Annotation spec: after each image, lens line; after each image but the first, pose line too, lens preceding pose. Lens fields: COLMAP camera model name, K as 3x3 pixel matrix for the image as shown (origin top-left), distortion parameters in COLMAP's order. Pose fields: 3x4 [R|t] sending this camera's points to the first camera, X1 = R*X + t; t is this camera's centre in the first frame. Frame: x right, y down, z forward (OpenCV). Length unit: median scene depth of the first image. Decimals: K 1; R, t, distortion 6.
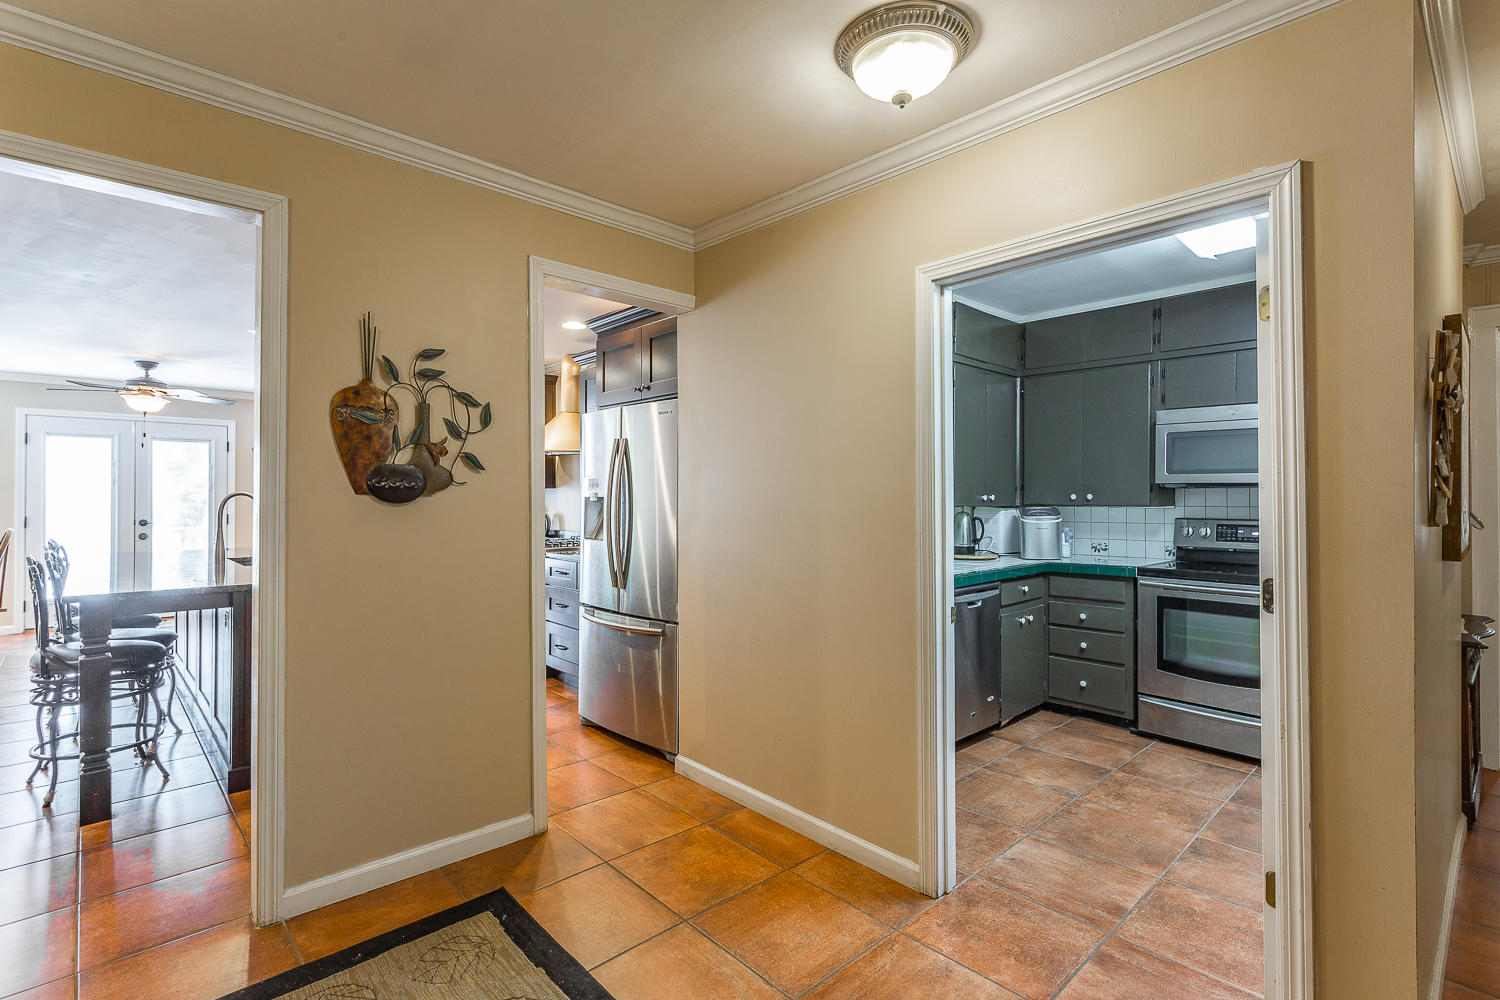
lens RADIAL K [[710.4, 0, 746.1], [0, 710.4, 492.6], [0, 0, 1]] dist [-0.000208, 0.002084]
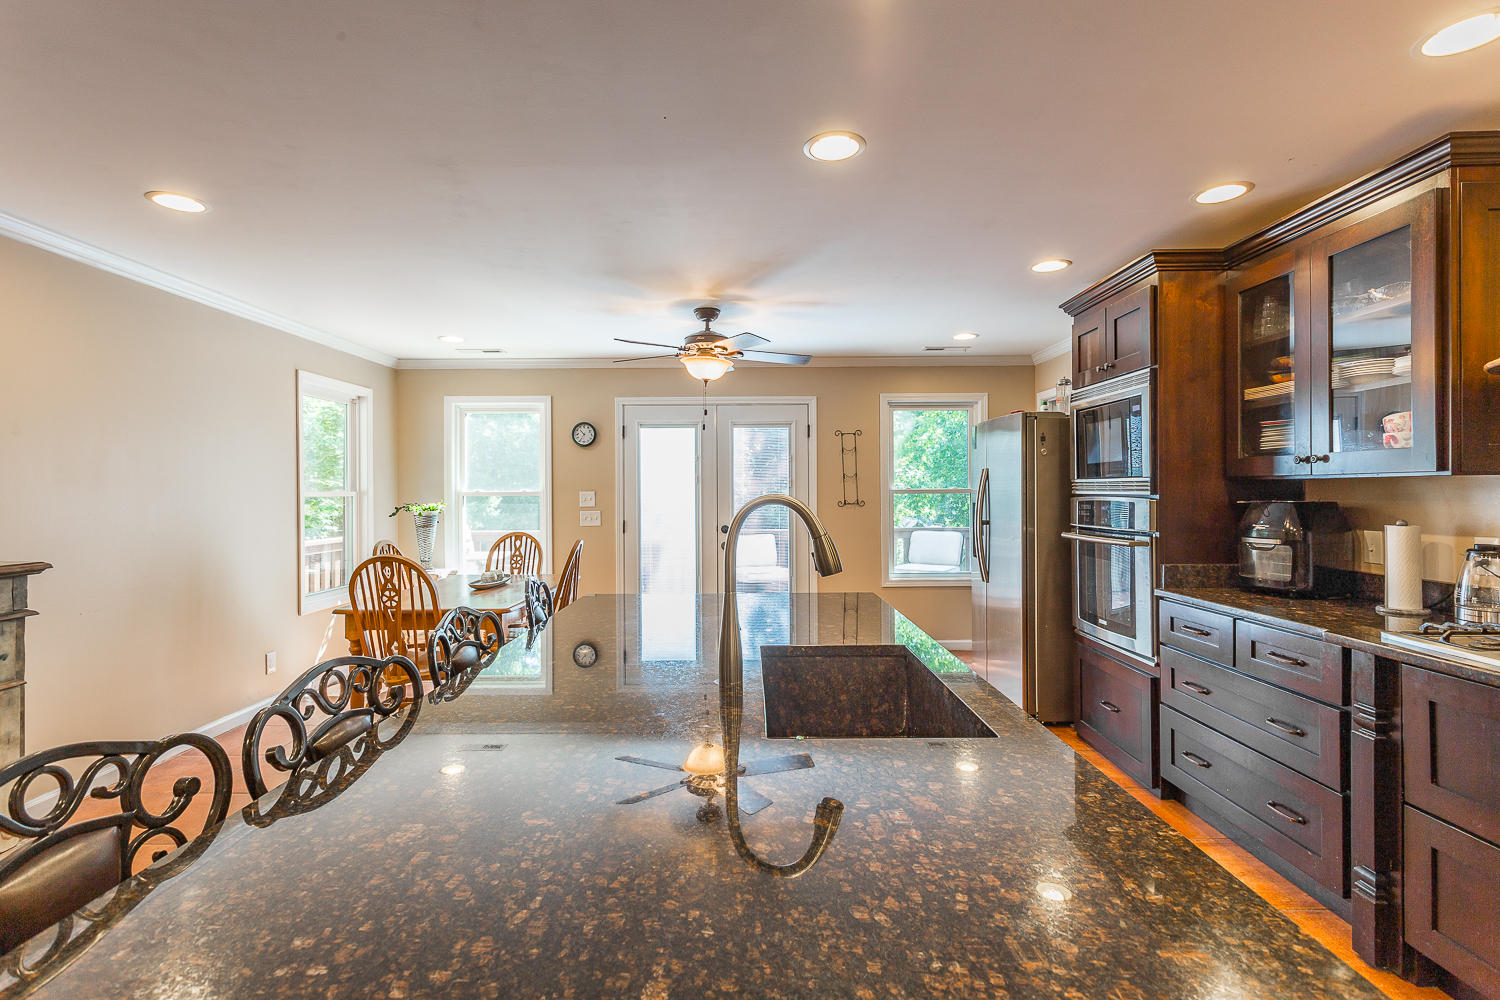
lens RADIAL K [[710.4, 0, 746.1], [0, 710.4, 492.6], [0, 0, 1]] dist [-0.000208, 0.002084]
pose [[0.731121, -0.005156, -0.682228, -0.774947], [0.009732, 0.999949, 0.002872, -0.004457], [0.682178, -0.008739, 0.731134, 1.187950]]
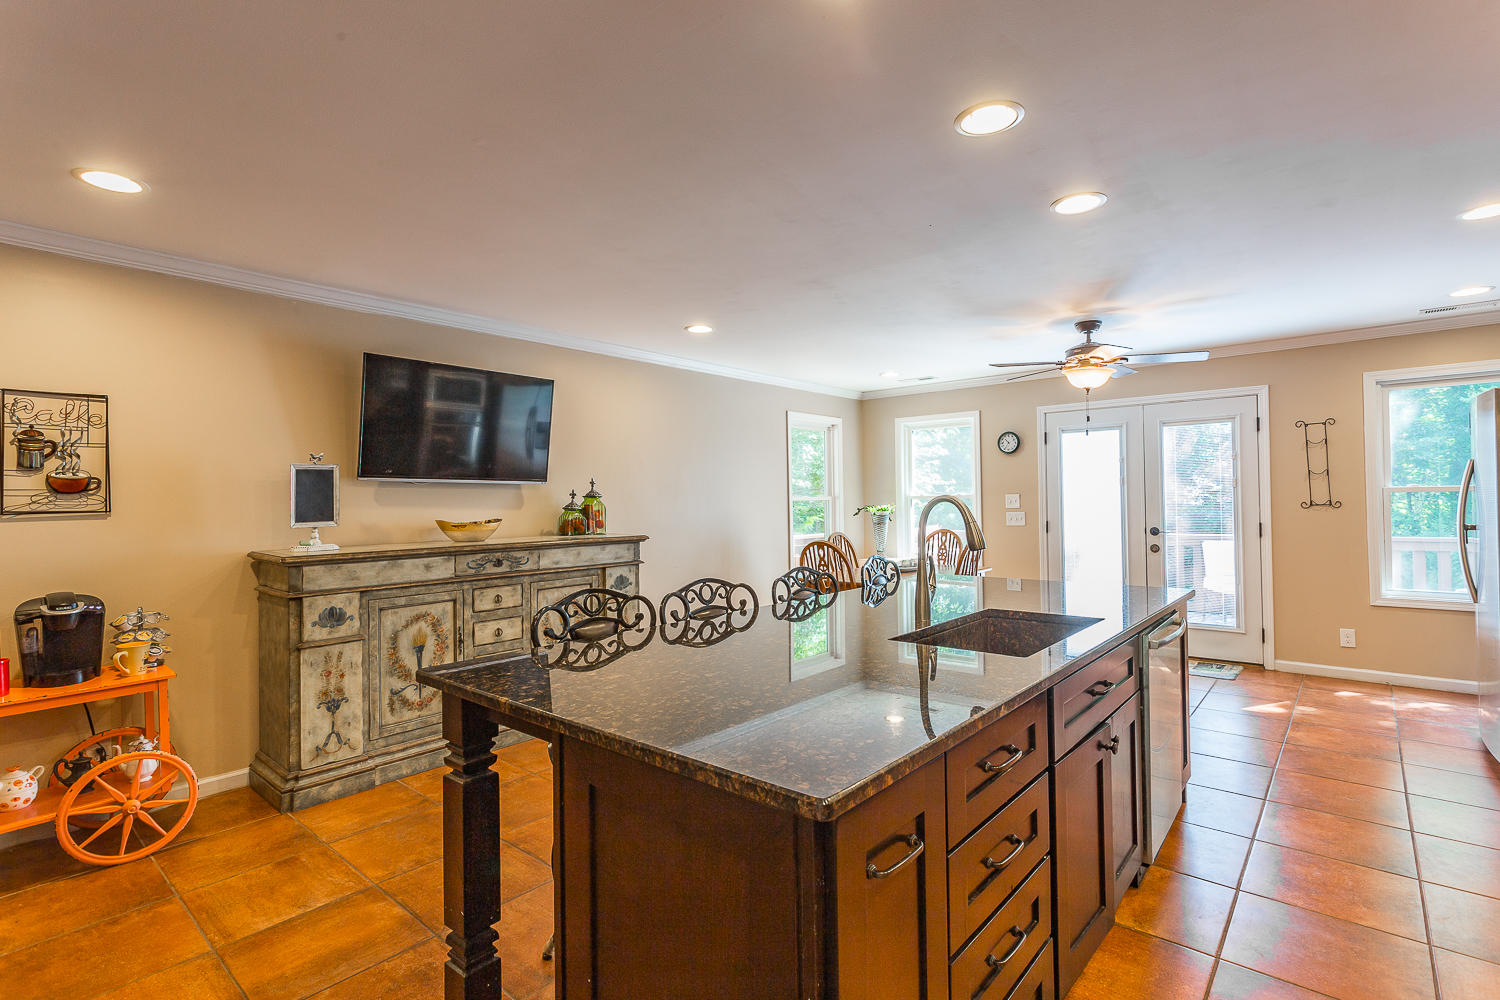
lens RADIAL K [[710.4, 0, 746.1], [0, 710.4, 492.6], [0, 0, 1]] dist [-0.000208, 0.002084]
pose [[0.108359, -0.015140, -0.993997, -0.308590], [0.019400, 0.999726, -0.013113, 0.002152], [0.993923, -0.017863, 0.108623, 1.300436]]
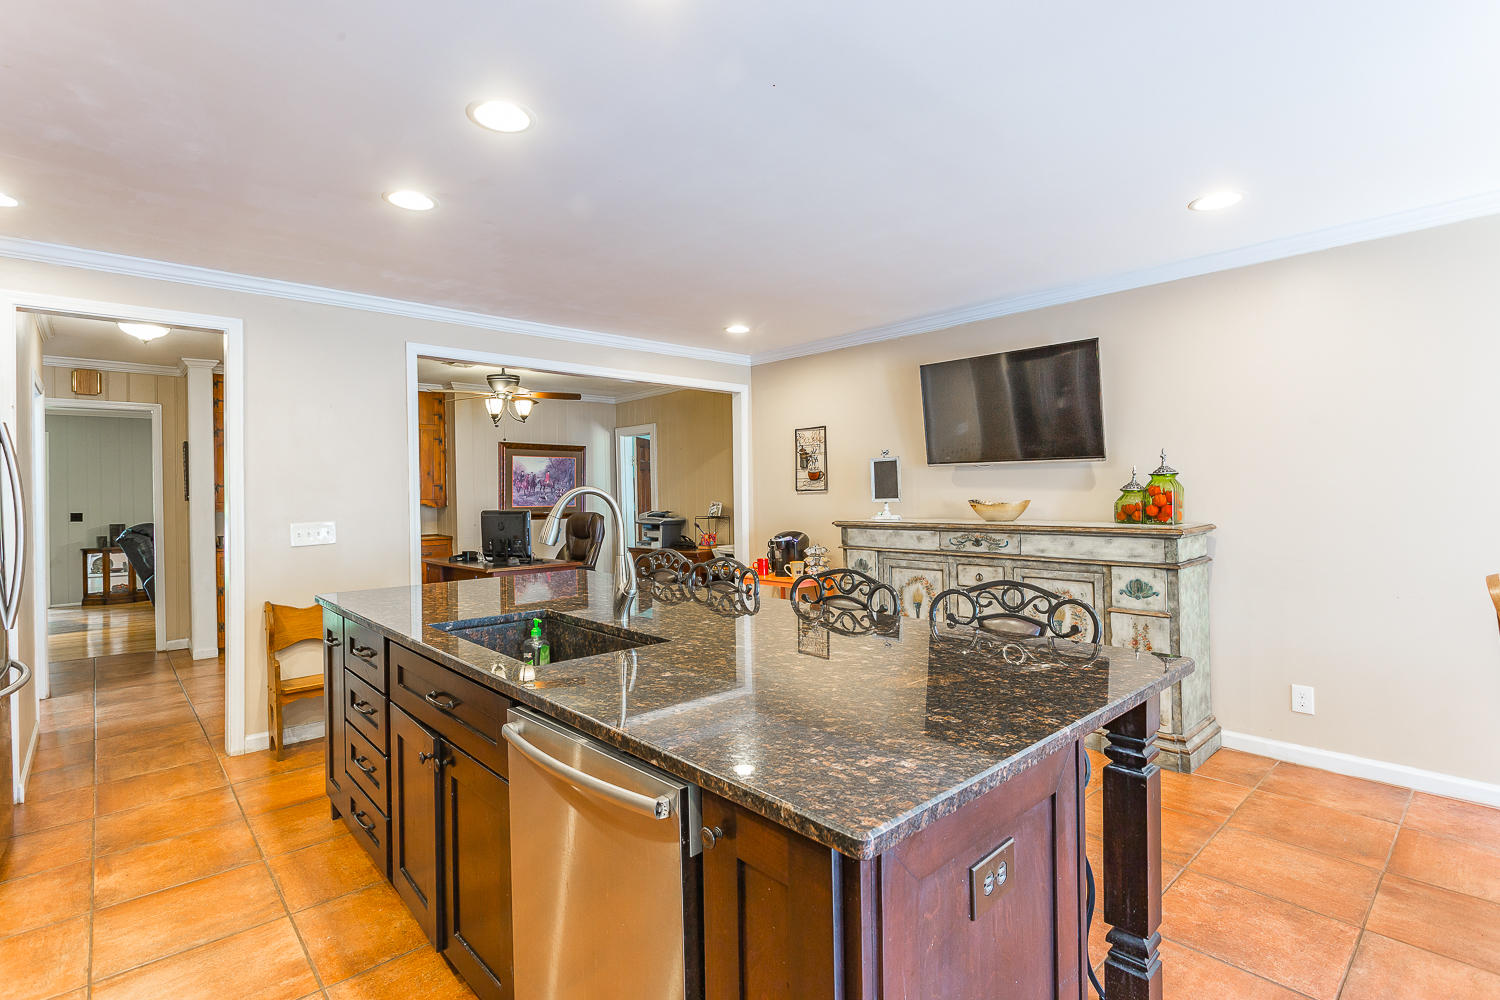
lens RADIAL K [[710.4, 0, 746.1], [0, 710.4, 492.6], [0, 0, 1]] dist [-0.000208, 0.002084]
pose [[-0.999867, 0.013680, 0.008904, -1.362964], [0.013639, 0.999897, -0.004539, 0.011572], [-0.008965, -0.004417, -0.999950, 2.491885]]
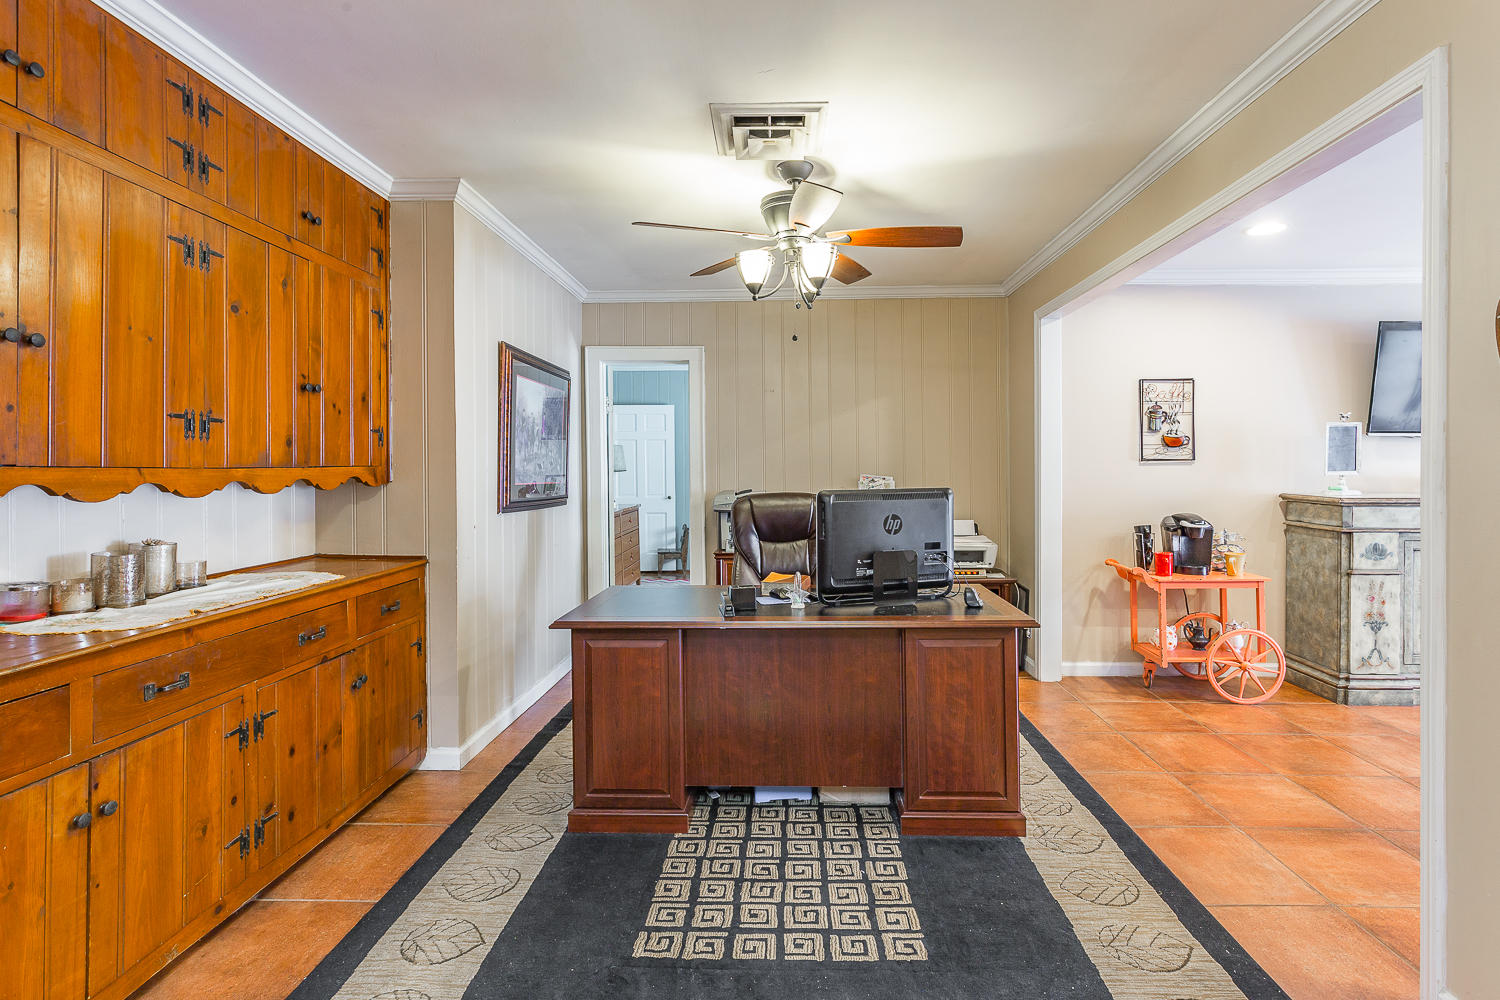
lens RADIAL K [[723.6, 0, 763.3], [0, 723.6, 468.8], [0, 0, 1]] dist [-0.002442, 0.001129]
pose [[-0.703217, 0.001844, -0.710972, 0.323271], [0.003228, 0.999995, -0.000599, 0.015984], [0.710967, -0.002716, -0.703220, 0.859406]]
